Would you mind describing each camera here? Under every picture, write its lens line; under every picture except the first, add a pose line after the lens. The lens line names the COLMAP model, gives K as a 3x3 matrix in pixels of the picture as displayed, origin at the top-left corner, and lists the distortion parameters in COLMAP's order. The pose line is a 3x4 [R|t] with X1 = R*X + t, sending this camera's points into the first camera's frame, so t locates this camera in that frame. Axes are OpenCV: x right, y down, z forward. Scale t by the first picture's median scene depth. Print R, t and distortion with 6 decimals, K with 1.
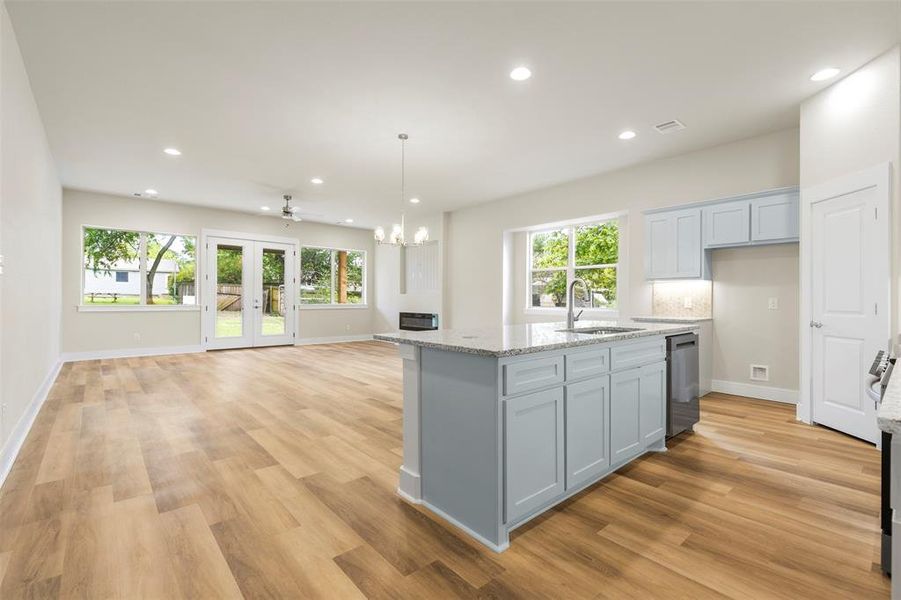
lens RADIAL K [[412.7, 0, 452.6], [0, 412.7, 300.3], [0, 0, 1]] dist [0.009082, -0.000106]
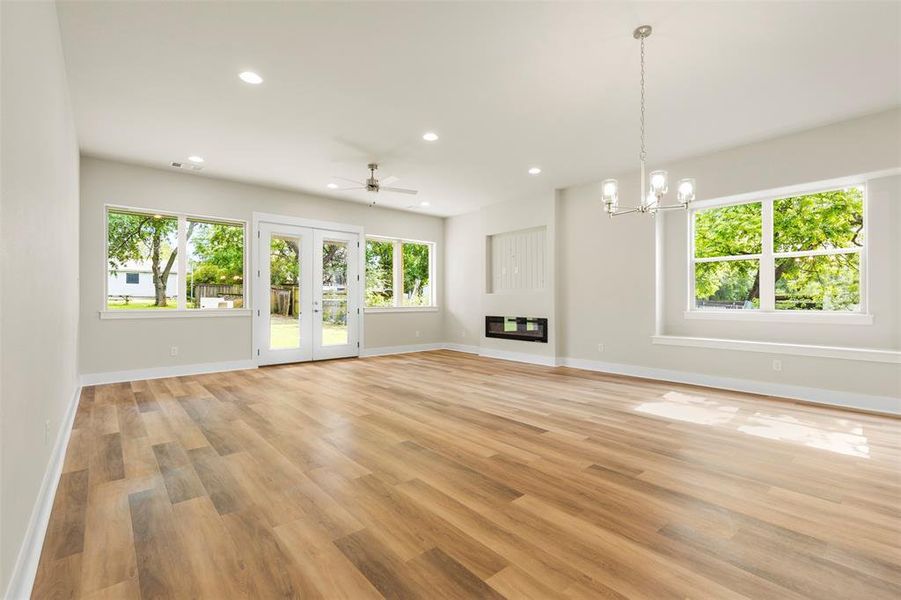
lens RADIAL K [[412.7, 0, 453.0], [0, 412.7, 299.3], [0, 0, 1]] dist [0.009082, -0.000106]
pose [[0.999950, -0.005980, -0.008013, -0.210161], [0.005950, 0.999975, -0.003777, -0.001787], [0.008035, 0.003729, 0.999961, 0.207941]]
